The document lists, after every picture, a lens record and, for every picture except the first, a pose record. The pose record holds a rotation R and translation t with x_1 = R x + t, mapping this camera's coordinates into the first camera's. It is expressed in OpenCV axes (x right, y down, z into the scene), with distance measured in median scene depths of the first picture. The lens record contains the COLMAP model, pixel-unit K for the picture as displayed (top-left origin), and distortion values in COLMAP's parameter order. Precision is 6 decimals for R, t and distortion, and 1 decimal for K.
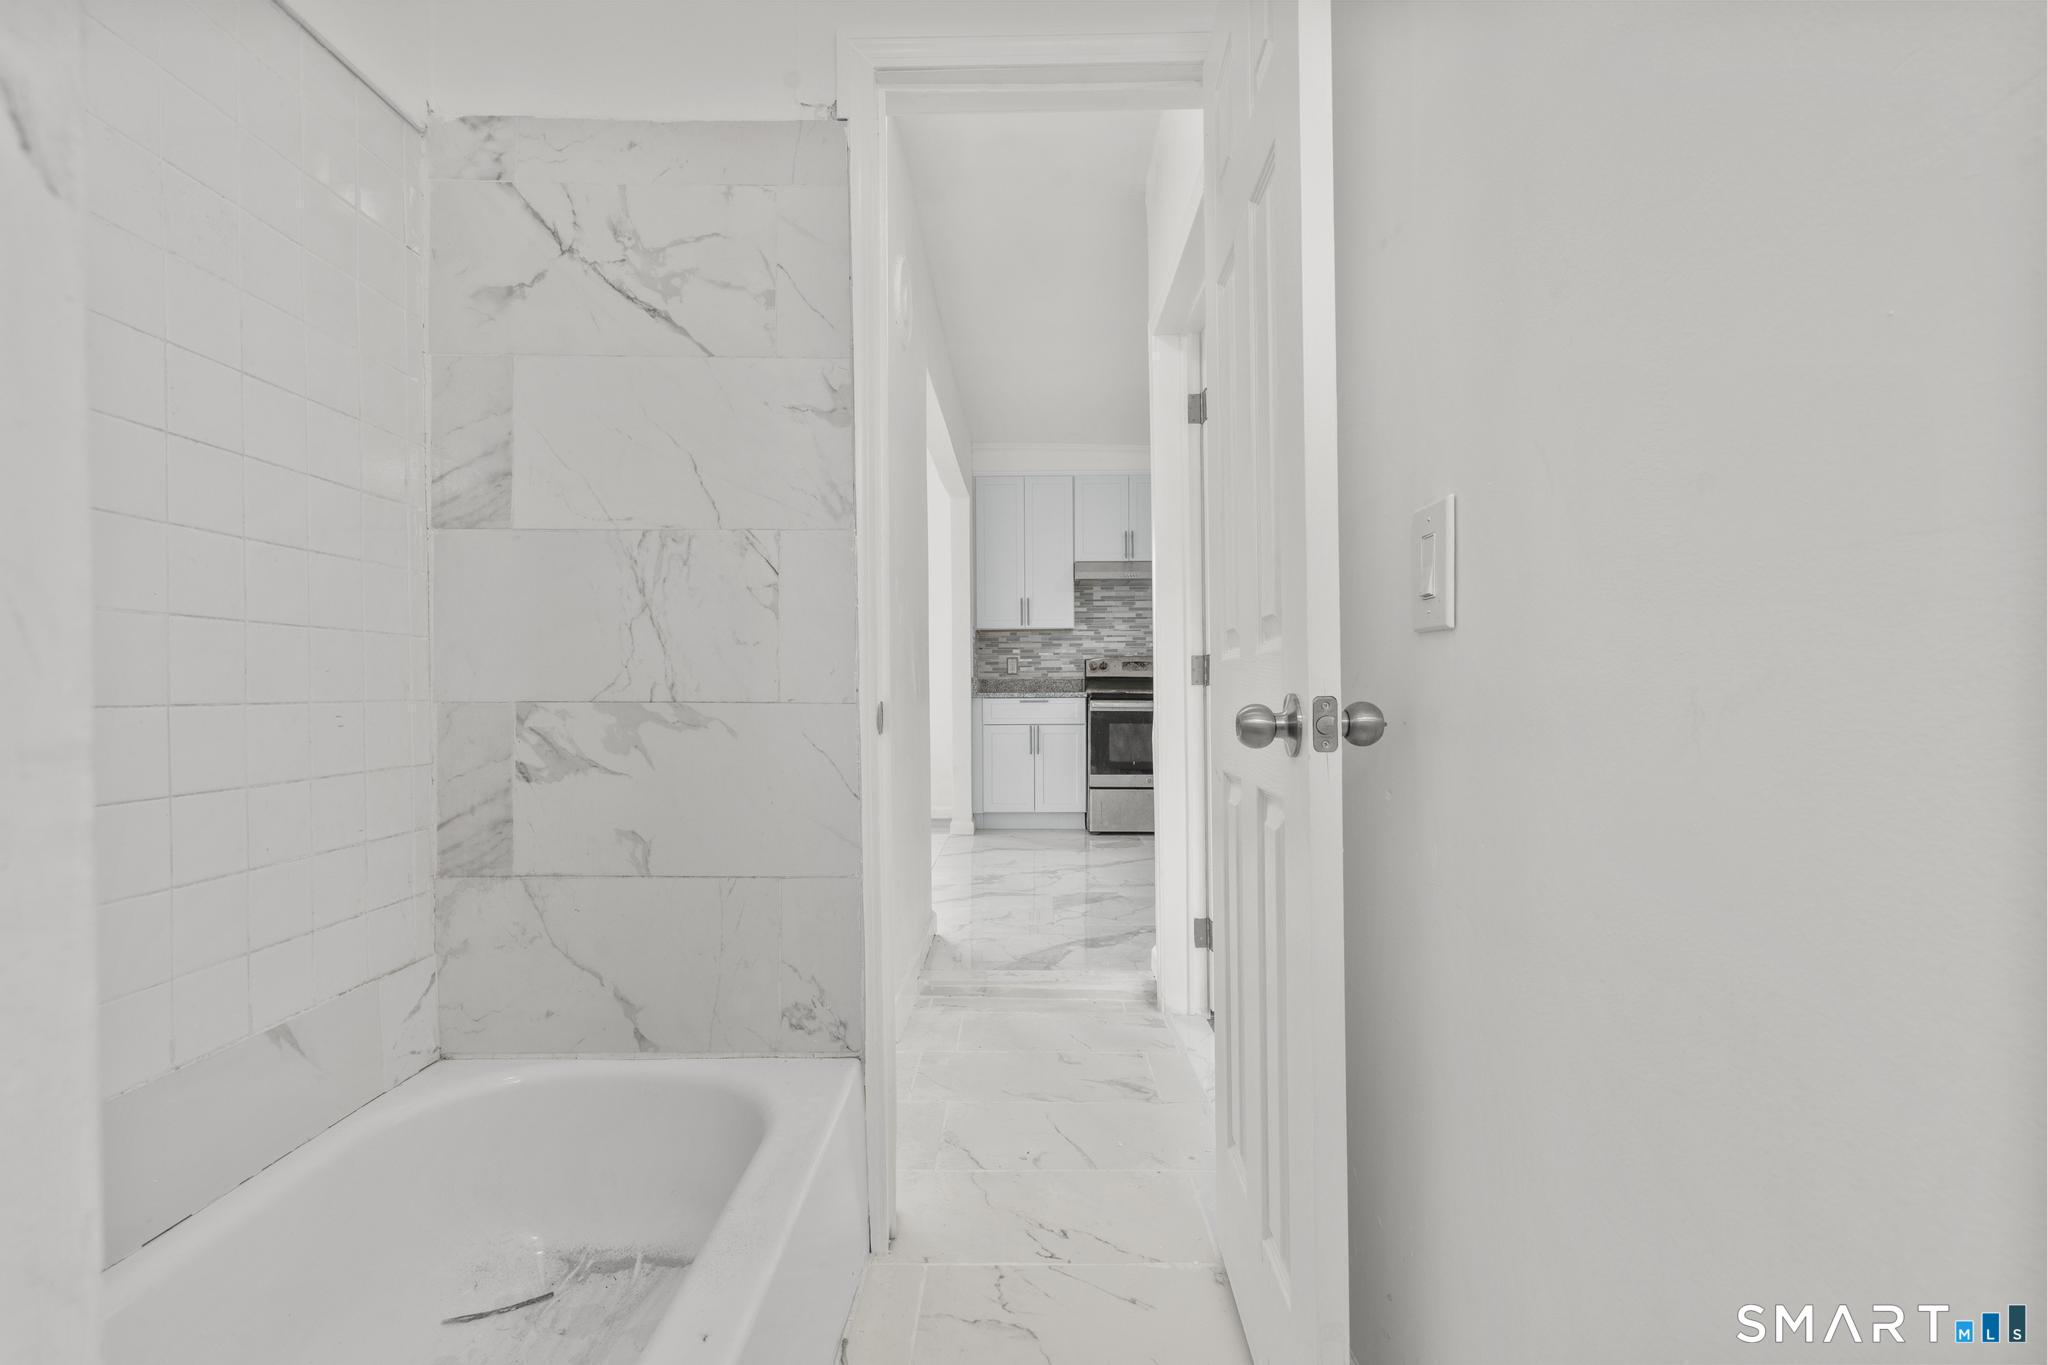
lens RADIAL K [[915.7, 0, 1017.0], [0, 915.7, 696.0], [0, 0, 1]] dist [-0.007251, 0.001967]
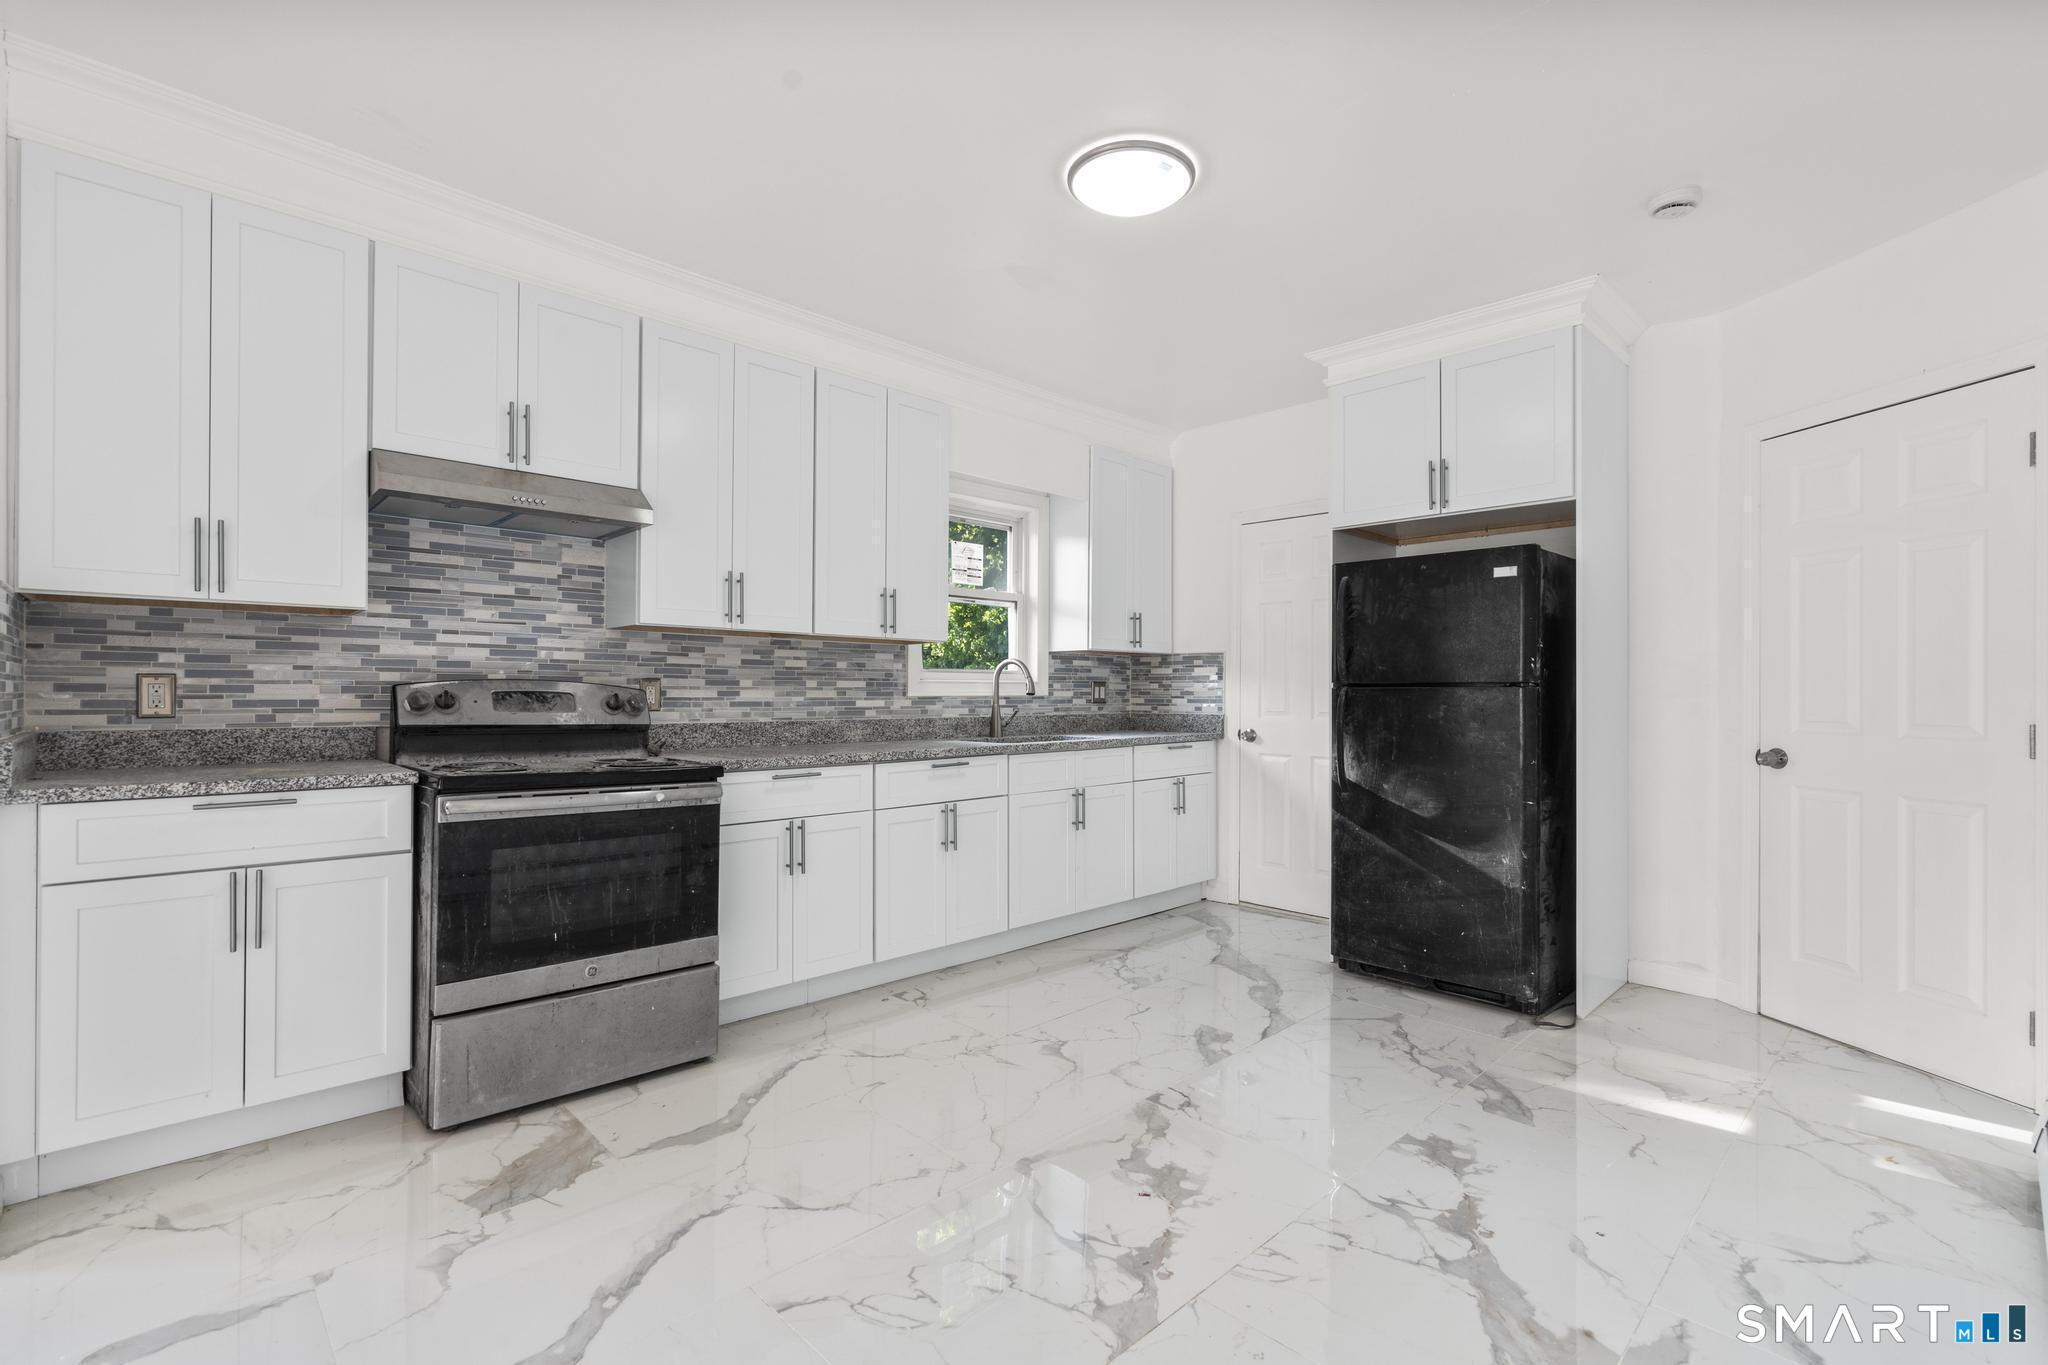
lens RADIAL K [[915.7, 0, 1020.4], [0, 915.7, 692.6], [0, 0, 1]] dist [-0.007251, 0.001967]
pose [[0.715423, 0.011155, 0.698602, -0.012719], [-0.001876, 0.999900, -0.014045, -0.029778], [-0.698689, 0.008738, 0.715372, 0.481270]]
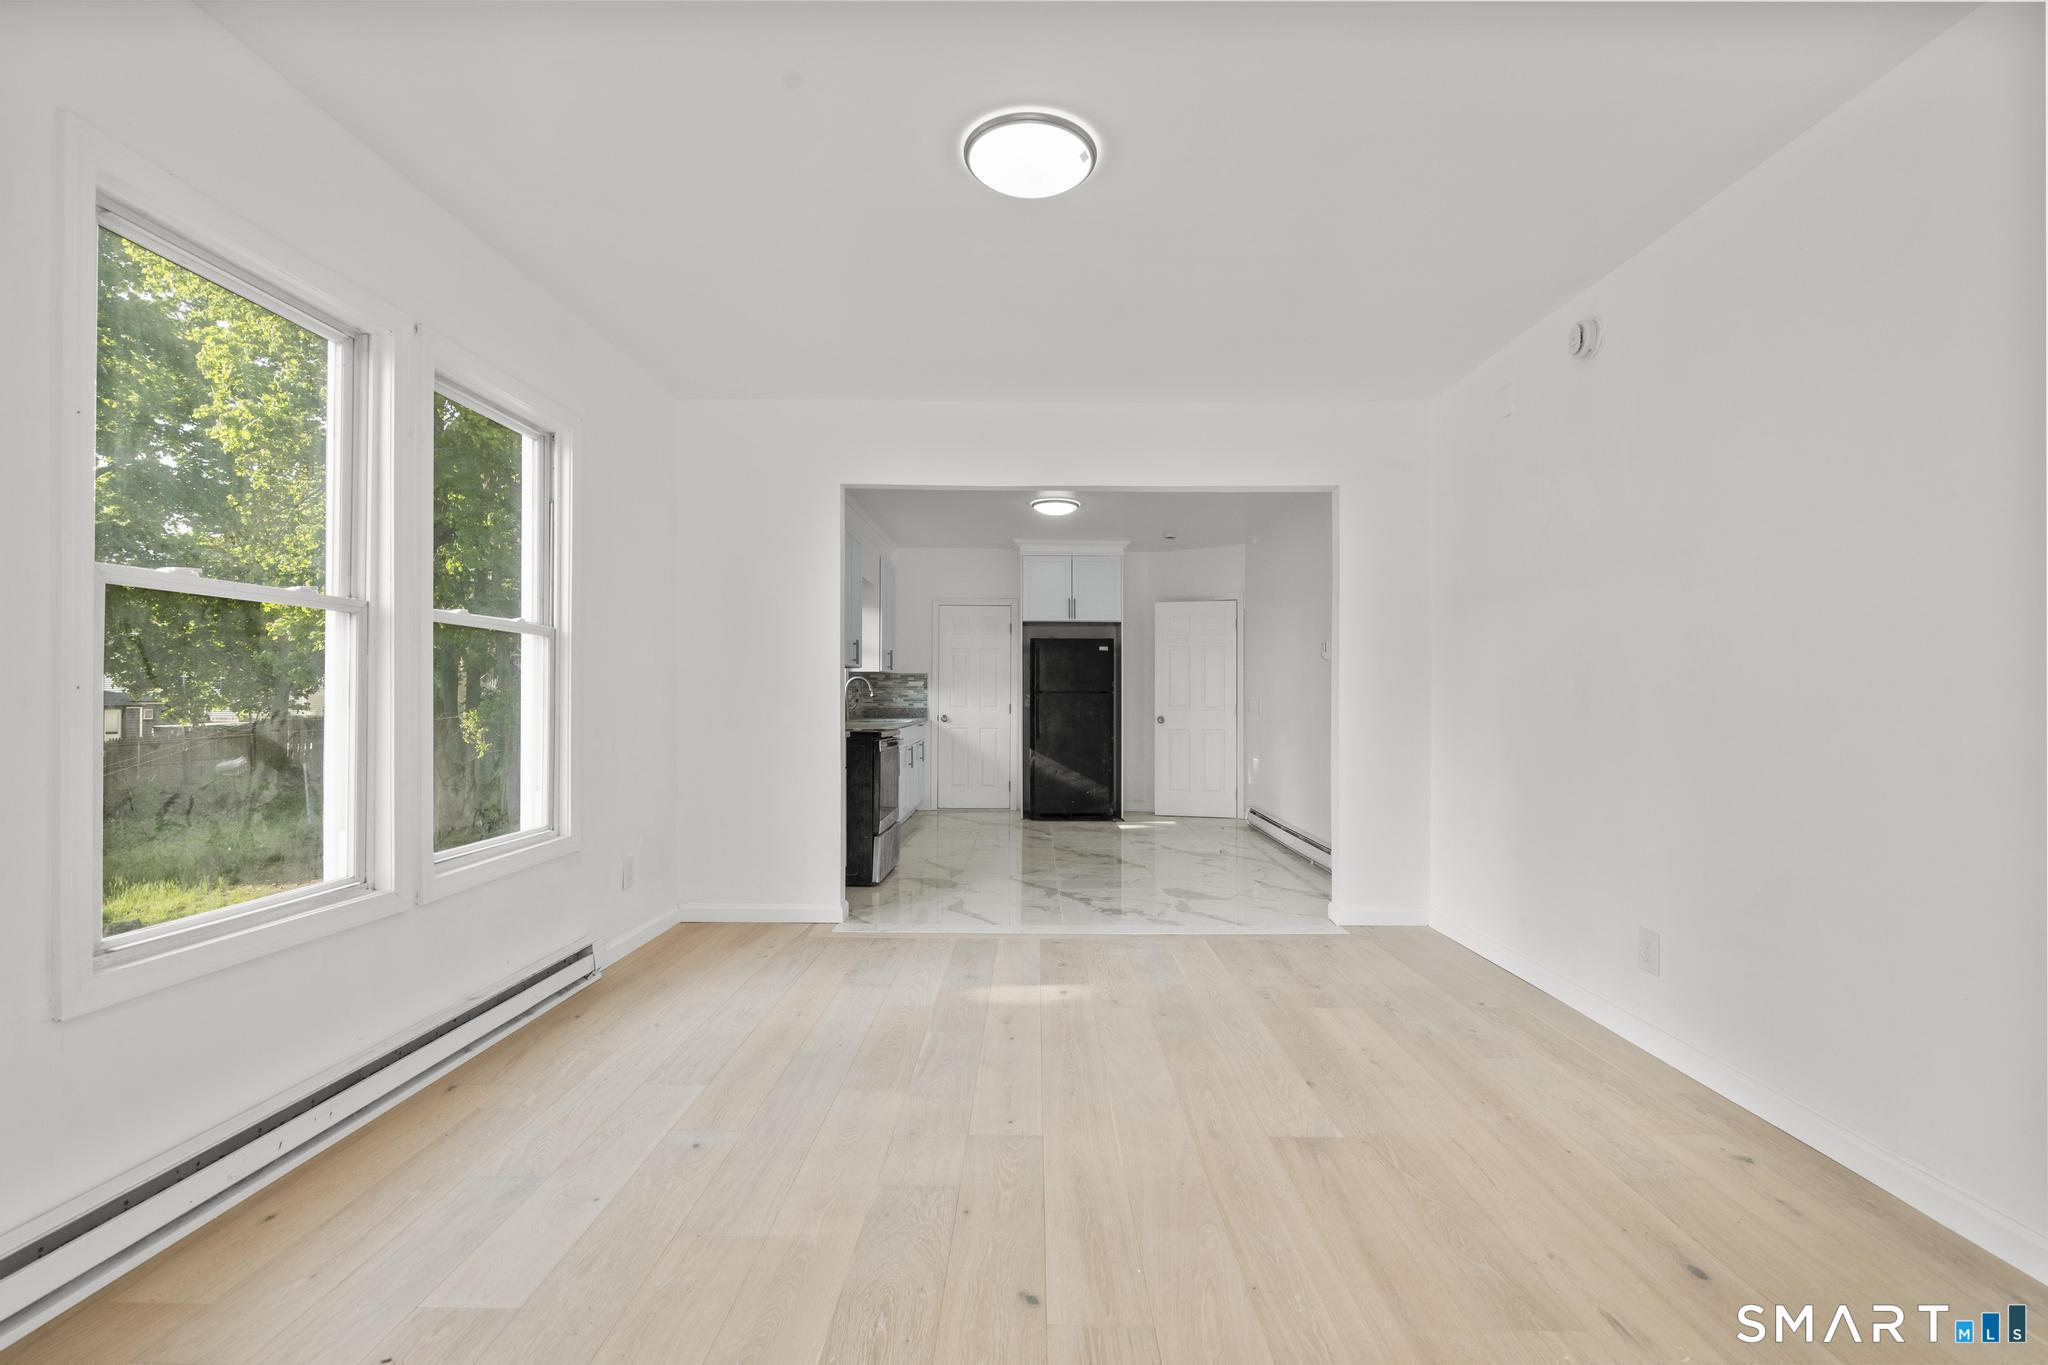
lens RADIAL K [[915.7, 0, 1023.5], [0, 915.7, 689.9], [0, 0, 1]] dist [-0.007251, 0.001967]
pose [[0.008914, 0.016186, 0.999829, -0.738122], [0.009751, 0.999820, -0.016272, -0.025385], [-0.999913, 0.009895, 0.008755, 0.746114]]
